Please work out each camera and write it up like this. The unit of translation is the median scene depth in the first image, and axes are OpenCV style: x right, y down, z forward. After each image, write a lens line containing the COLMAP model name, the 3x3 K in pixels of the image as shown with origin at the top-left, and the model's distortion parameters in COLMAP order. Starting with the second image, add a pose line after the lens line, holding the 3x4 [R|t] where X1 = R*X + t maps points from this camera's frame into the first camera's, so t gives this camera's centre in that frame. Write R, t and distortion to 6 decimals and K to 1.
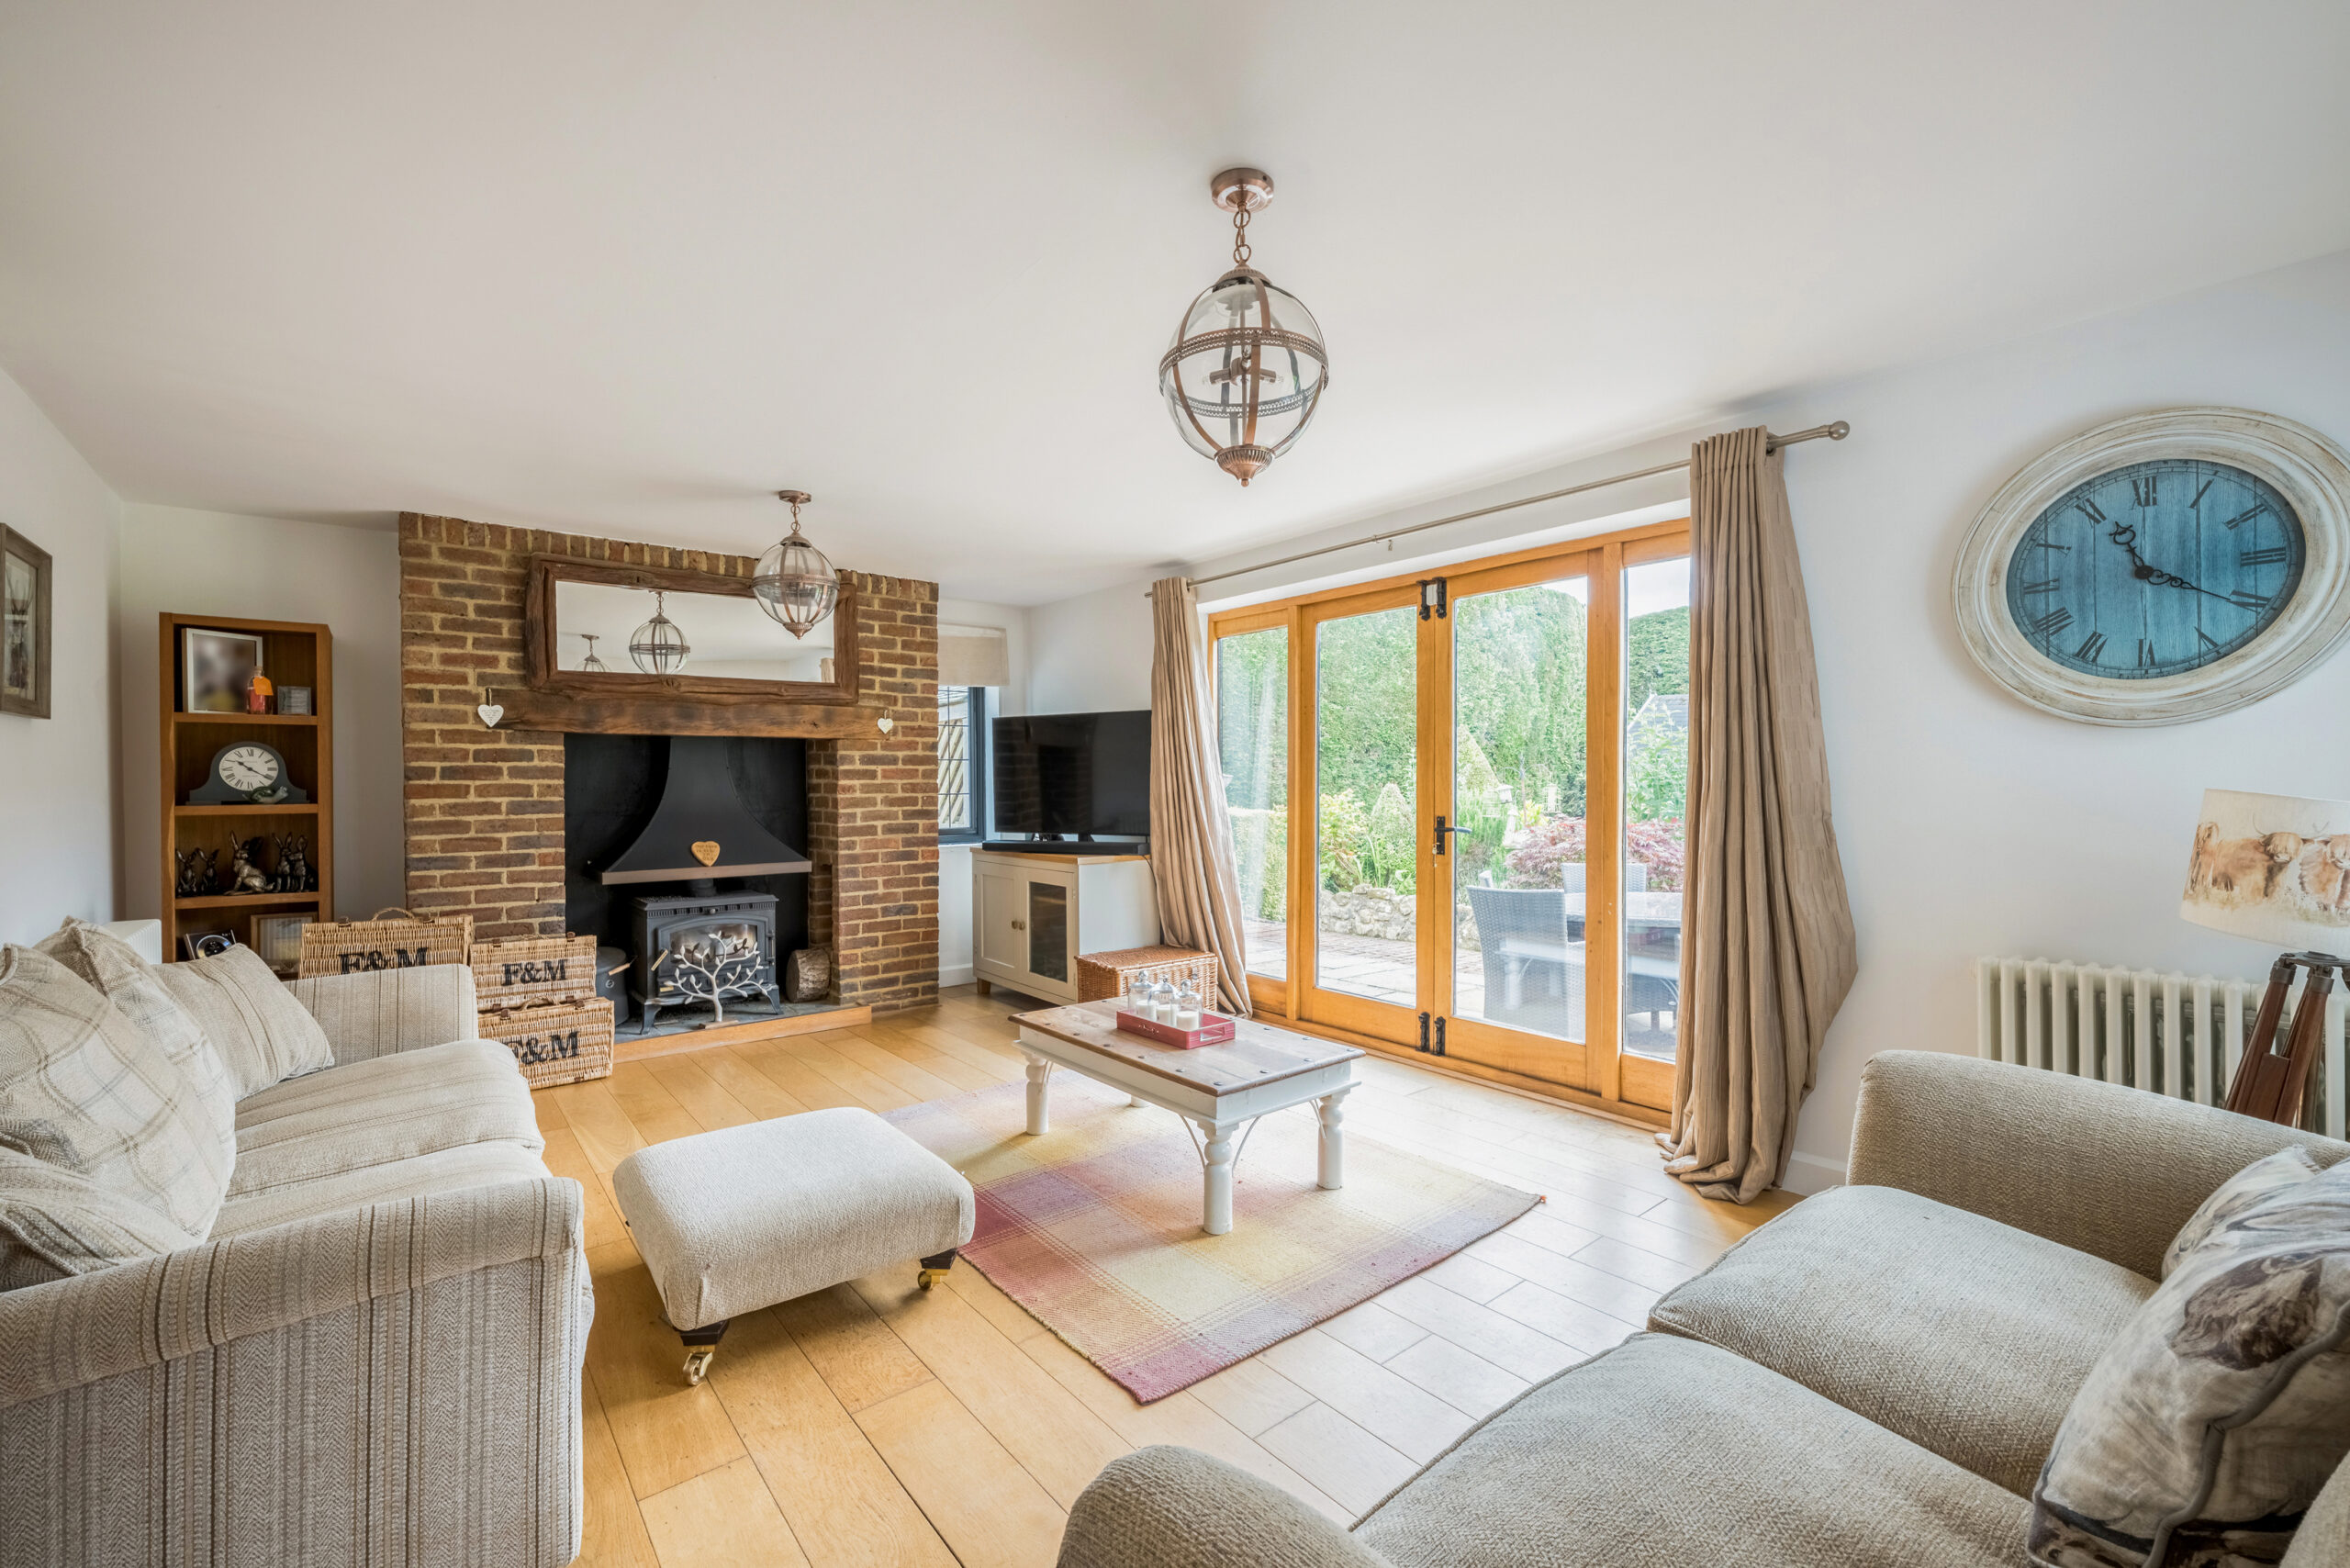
lens RADIAL K [[956.9, 0, 1142.4], [0, 956.9, 786.4], [0, 0, 1]] dist [-0.000263, -0.000051]
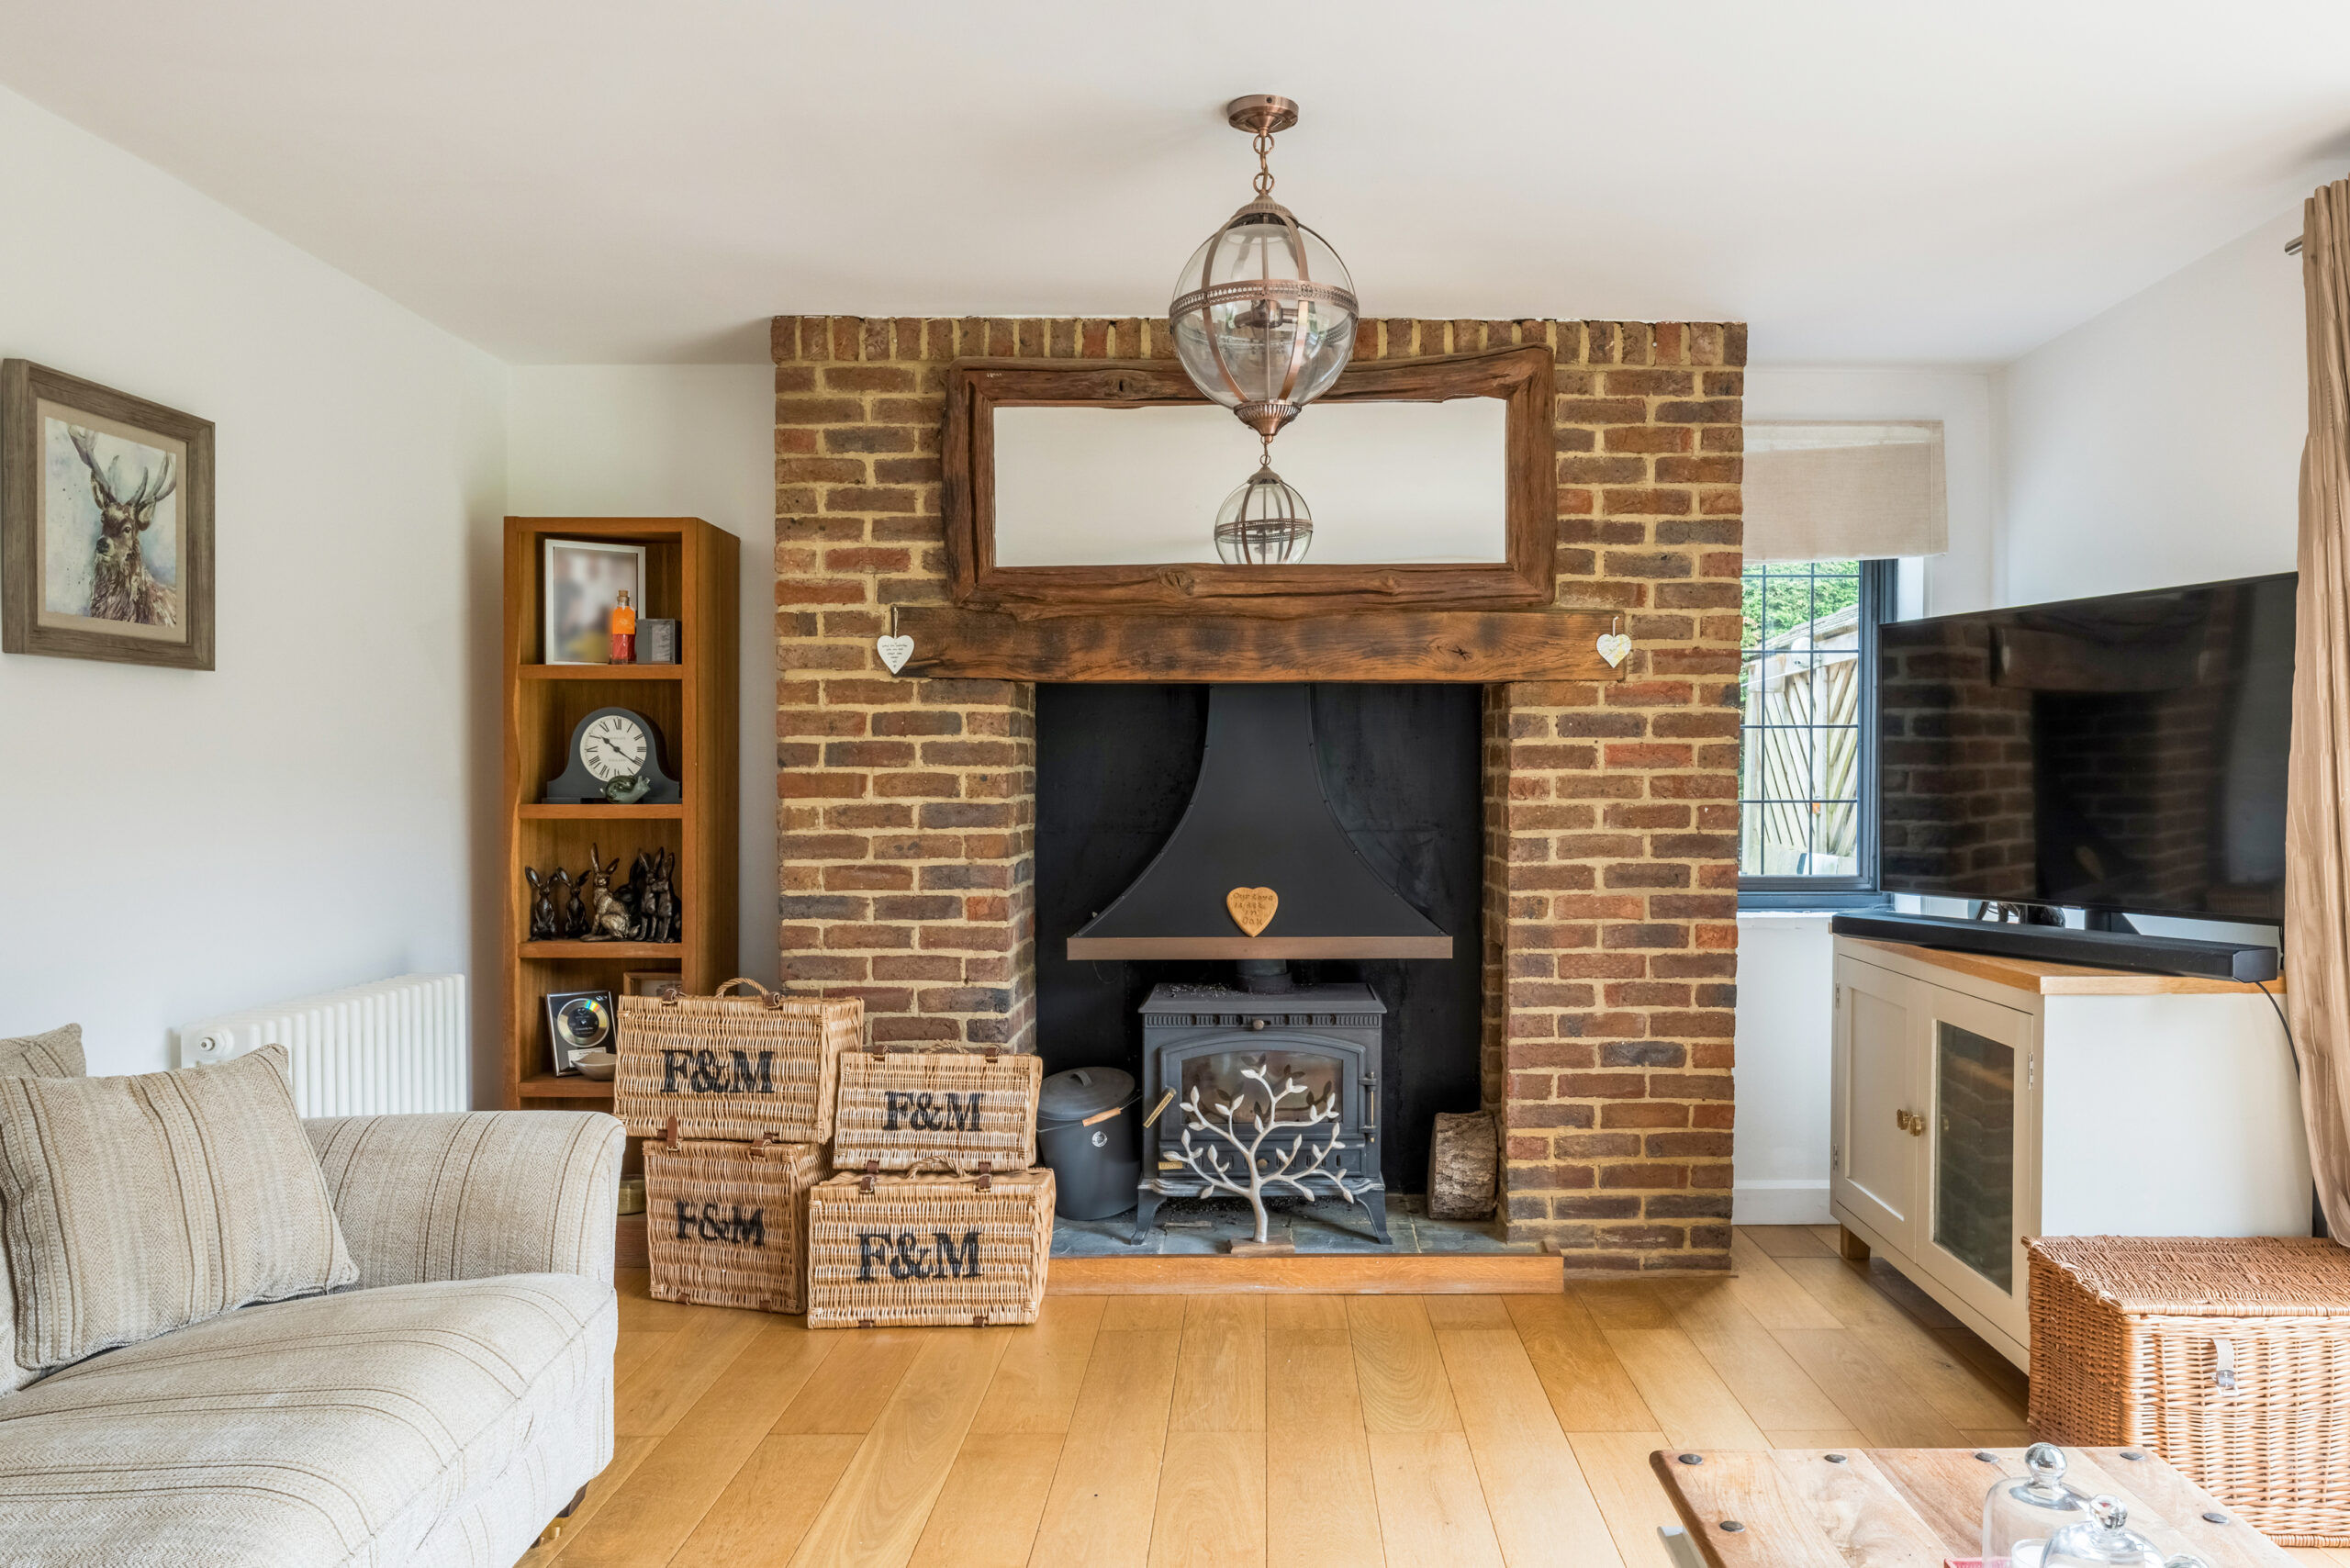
lens RADIAL K [[1674.2, 0, 1174.4], [0, 1674.2, 824.0], [0, 0, 1]] dist [0.001659, 0.000681]
pose [[0.803092, 0.020825, -0.595491, 0.048802], [-0.007248, 0.999657, 0.025183, 0.001189], [0.595810, -0.015908, 0.802967, 0.271383]]
